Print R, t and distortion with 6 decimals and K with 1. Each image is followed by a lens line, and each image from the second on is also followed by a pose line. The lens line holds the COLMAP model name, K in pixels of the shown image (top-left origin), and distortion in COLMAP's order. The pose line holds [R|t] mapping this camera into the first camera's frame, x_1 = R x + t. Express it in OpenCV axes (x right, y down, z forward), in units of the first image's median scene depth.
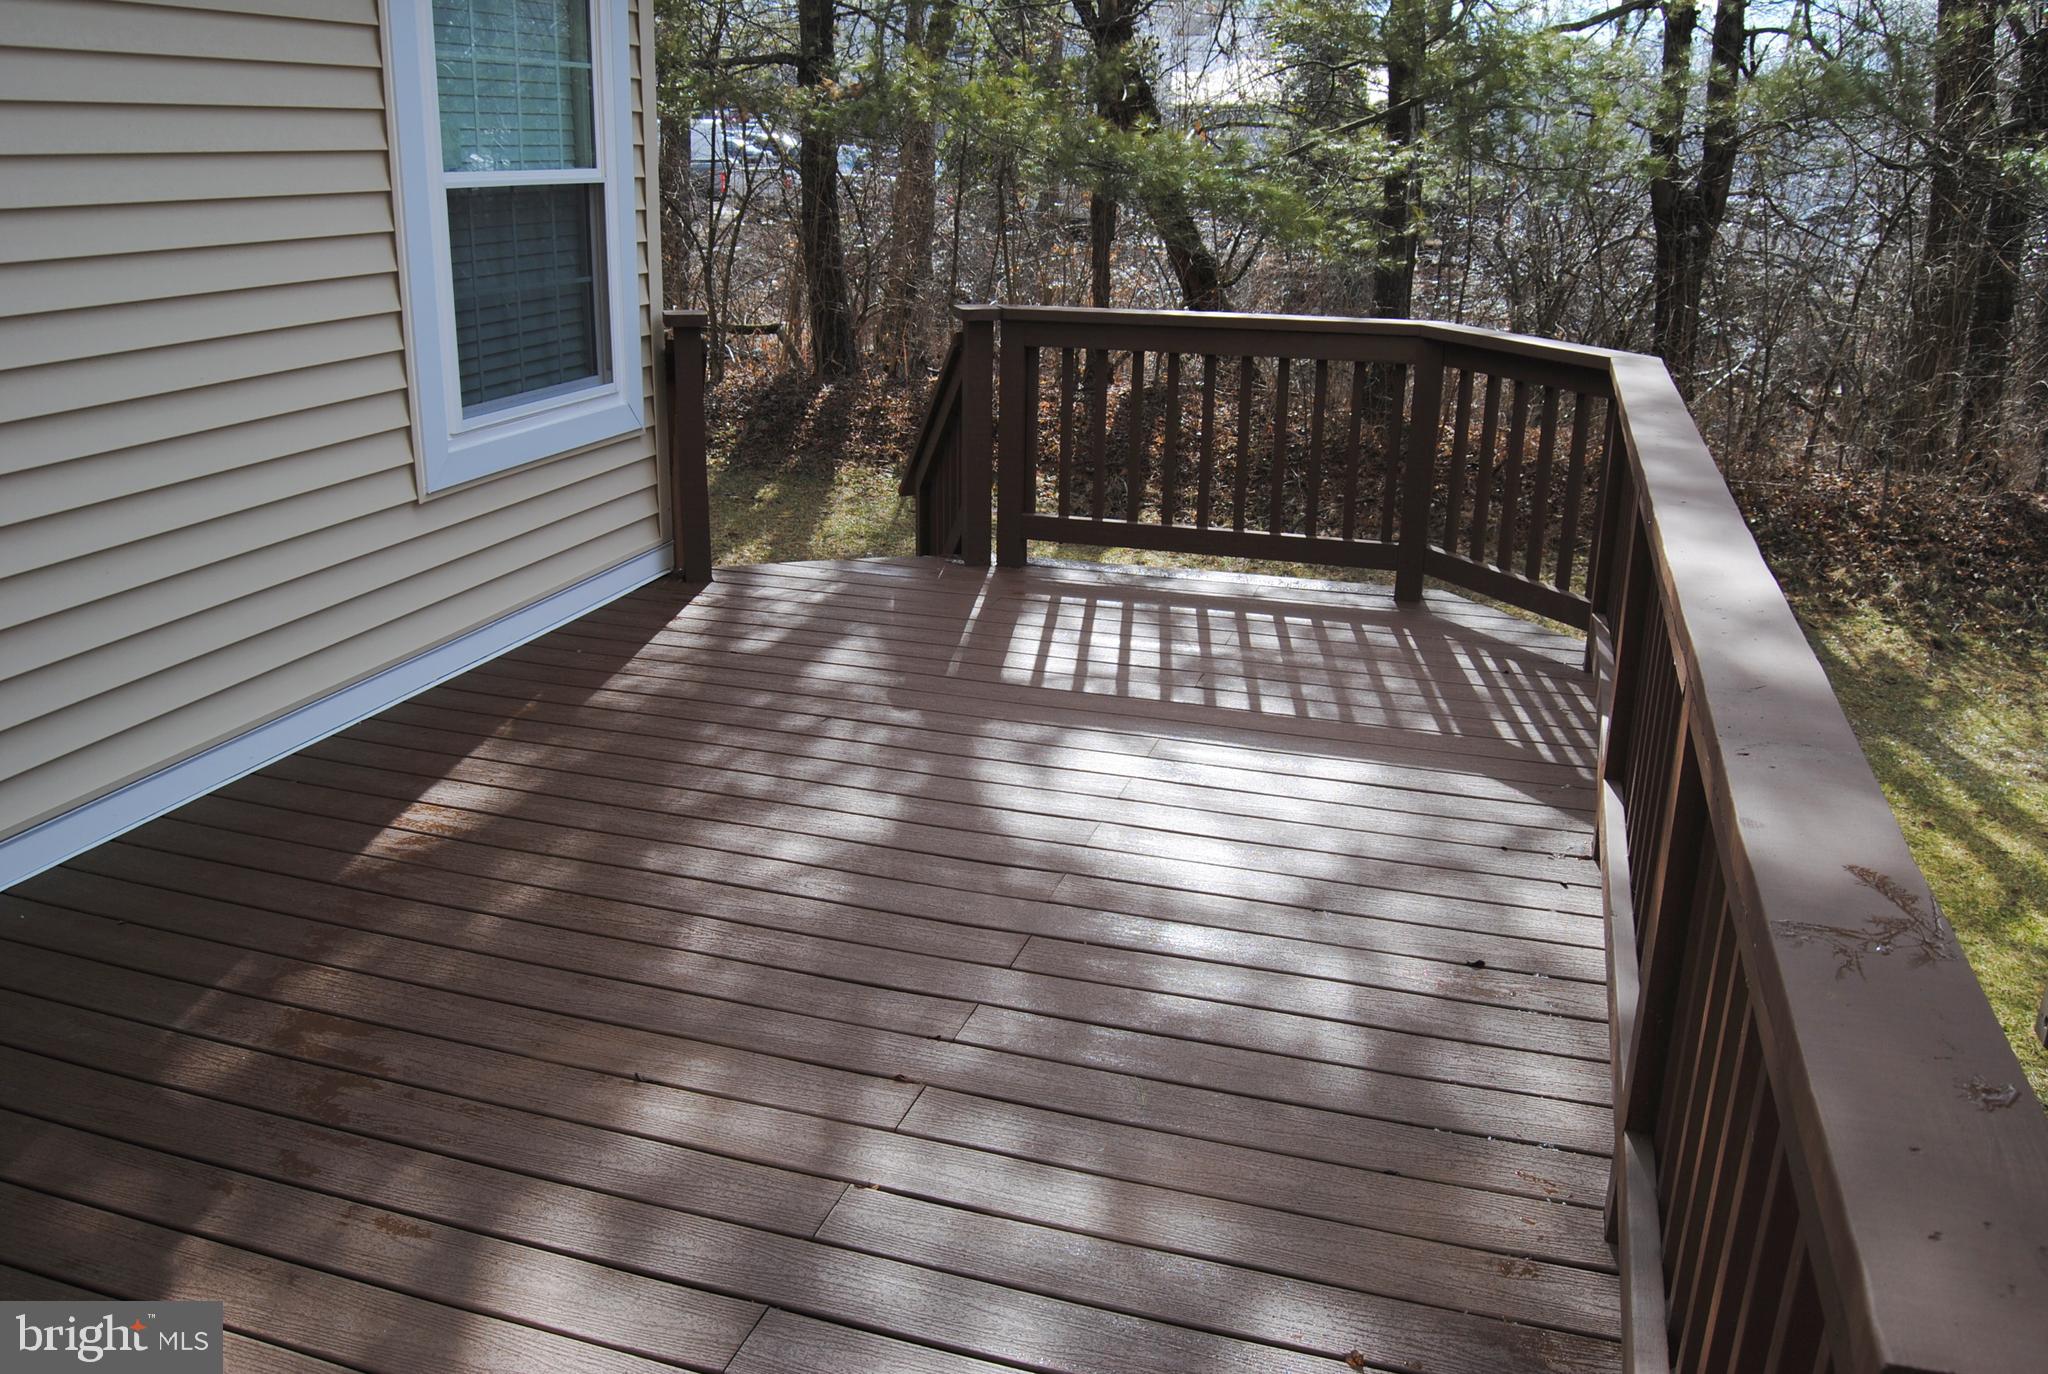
lens RADIAL K [[1639.4, 0, 1019.7], [0, 1639.4, 686.0], [0, 0, 1]] dist [-0.093166, 0.037839]
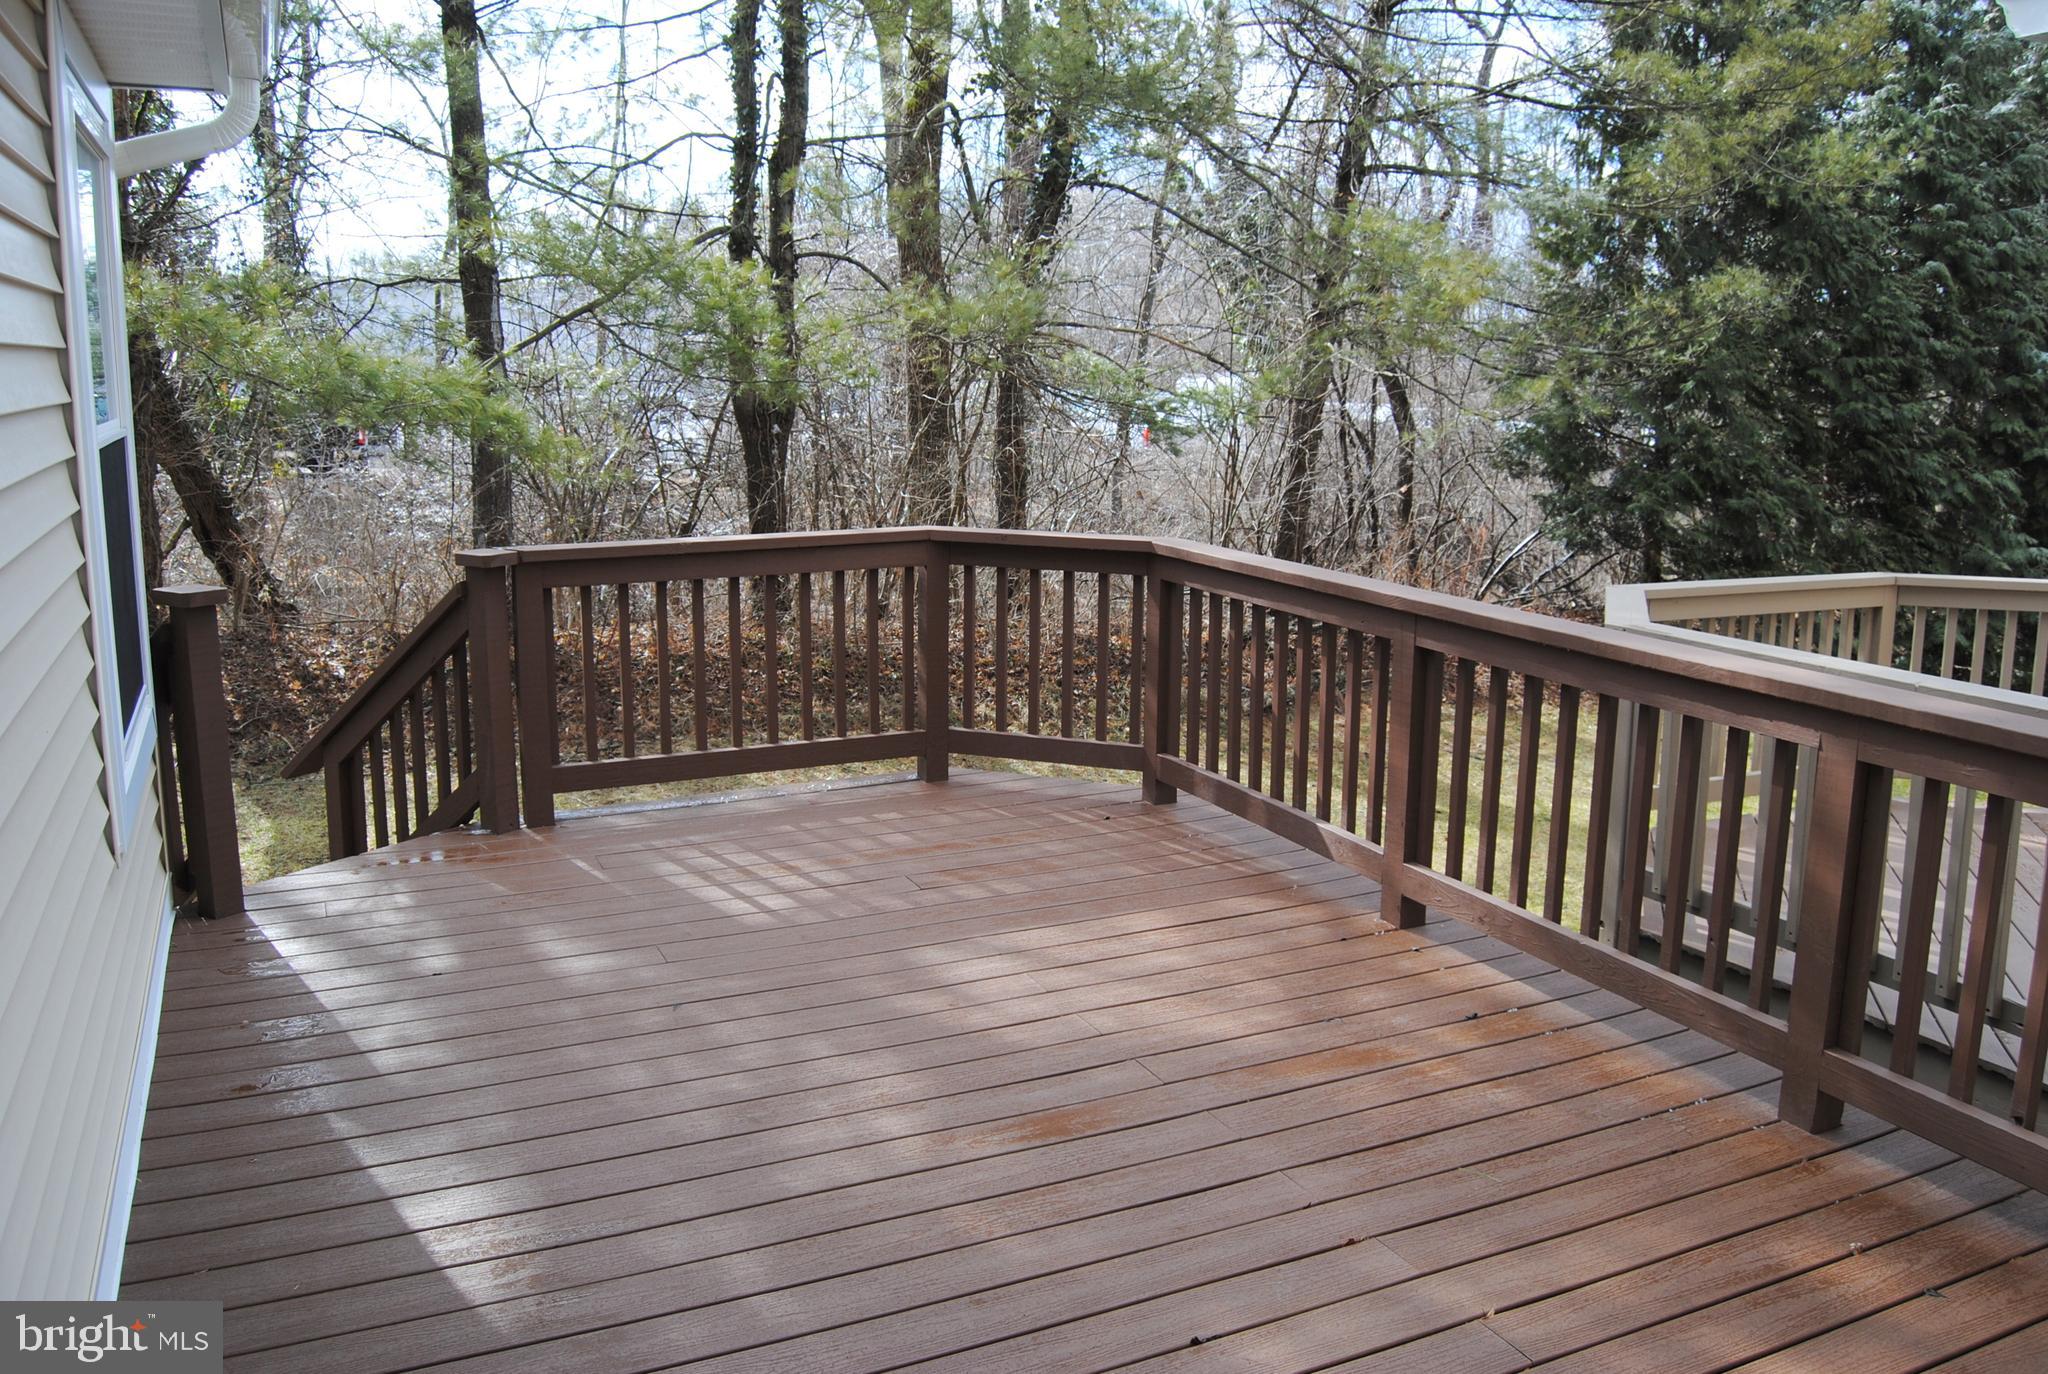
lens RADIAL K [[1616.1, 0, 1038.4], [0, 1616.1, 682.2], [0, 0, 1]] dist [-0.090673, 0.036705]
pose [[0.726314, -0.139811, 0.672994, -0.518687], [0.217275, 0.975592, -0.031815, -0.080184], [-0.652119, 0.169333, 0.738964, 0.163404]]
